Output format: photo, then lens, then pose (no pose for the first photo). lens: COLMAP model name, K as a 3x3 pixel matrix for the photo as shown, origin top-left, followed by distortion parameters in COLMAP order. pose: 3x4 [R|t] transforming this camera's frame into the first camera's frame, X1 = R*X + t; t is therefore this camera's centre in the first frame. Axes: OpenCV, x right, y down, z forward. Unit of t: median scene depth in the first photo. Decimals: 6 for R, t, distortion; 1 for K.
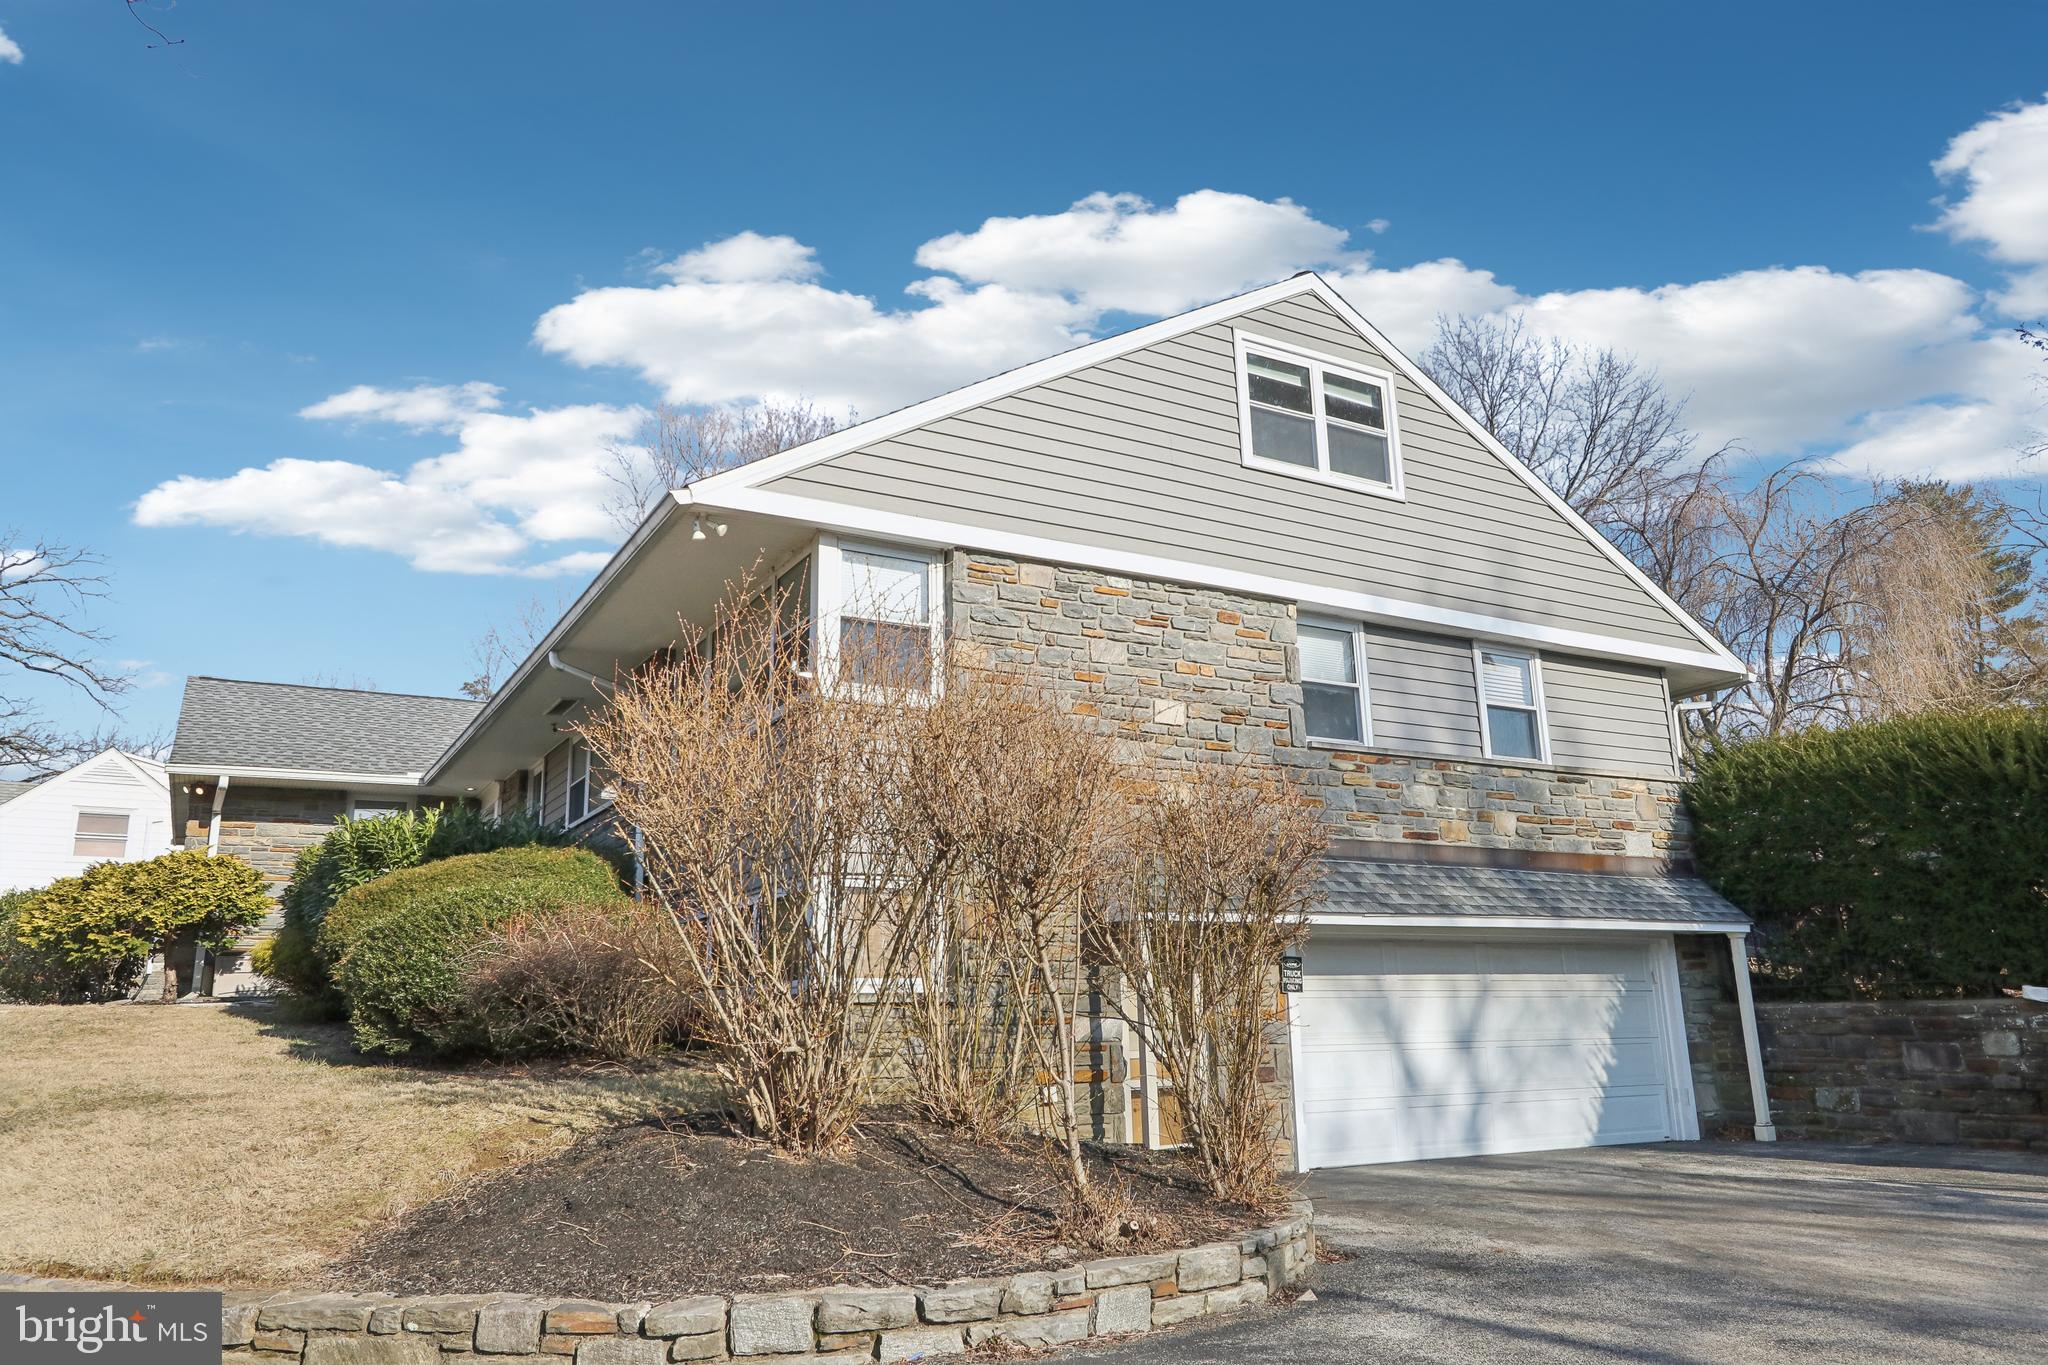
lens RADIAL K [[1430.4, 0, 1024.2], [0, 1430.4, 683.5], [0, 0, 1]] dist [-0.002051, 0.002326]
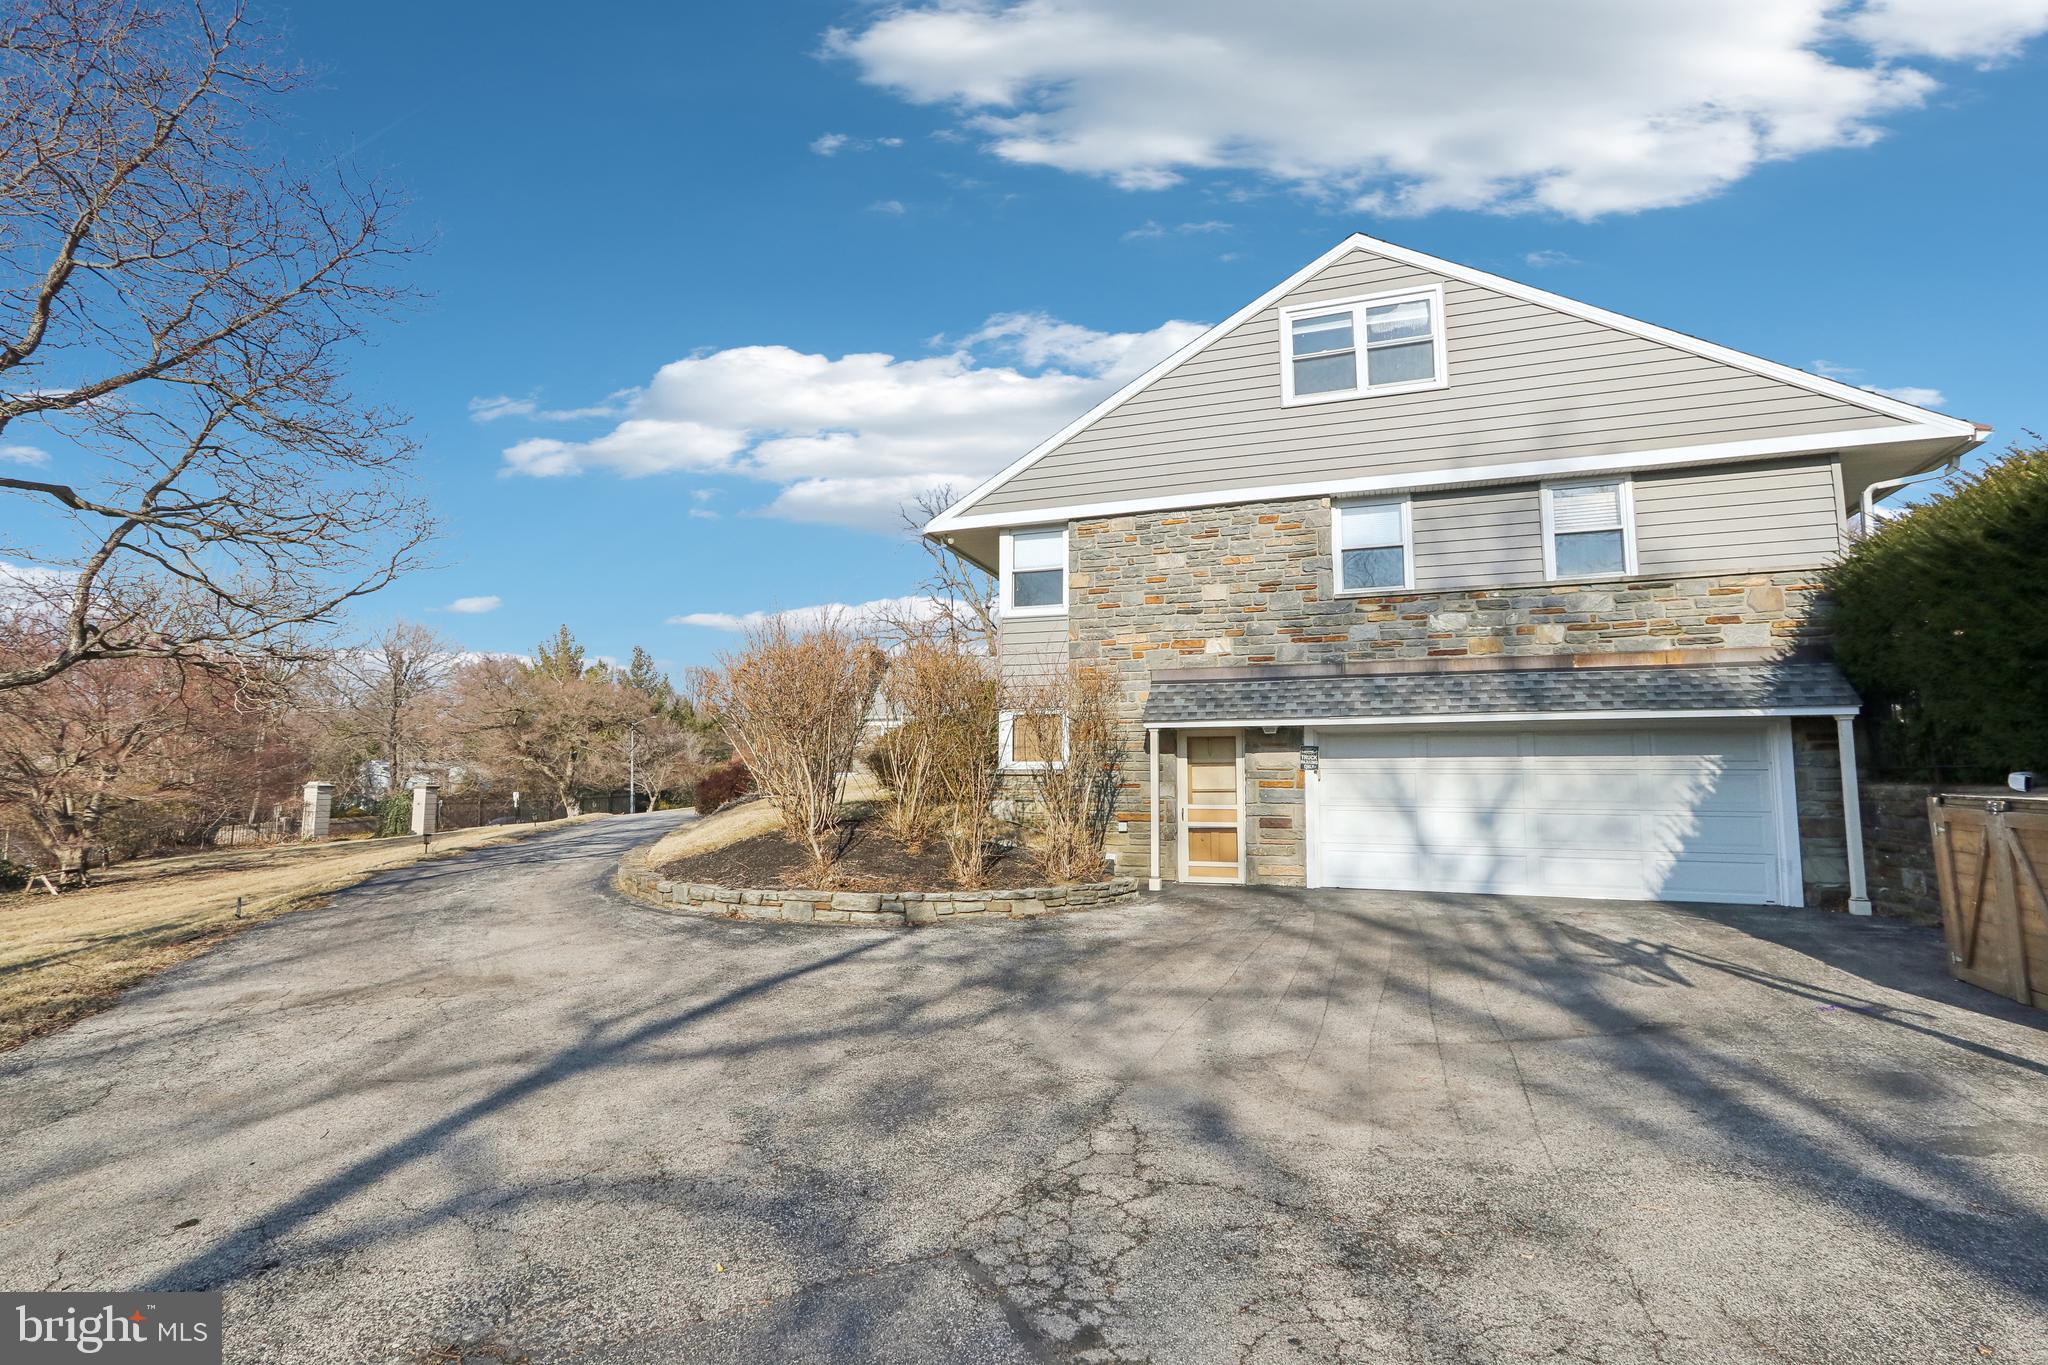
lens RADIAL K [[946.2, 0, 1023.2], [0, 946.2, 679.5], [0, 0, 1]] dist [-0.027223, -0.000310]
pose [[0.641136, -0.057608, -0.765262, 0.671017], [0.164988, 0.984208, 0.064137, 0.011689], [0.749482, -0.167380, 0.640516, 0.155796]]
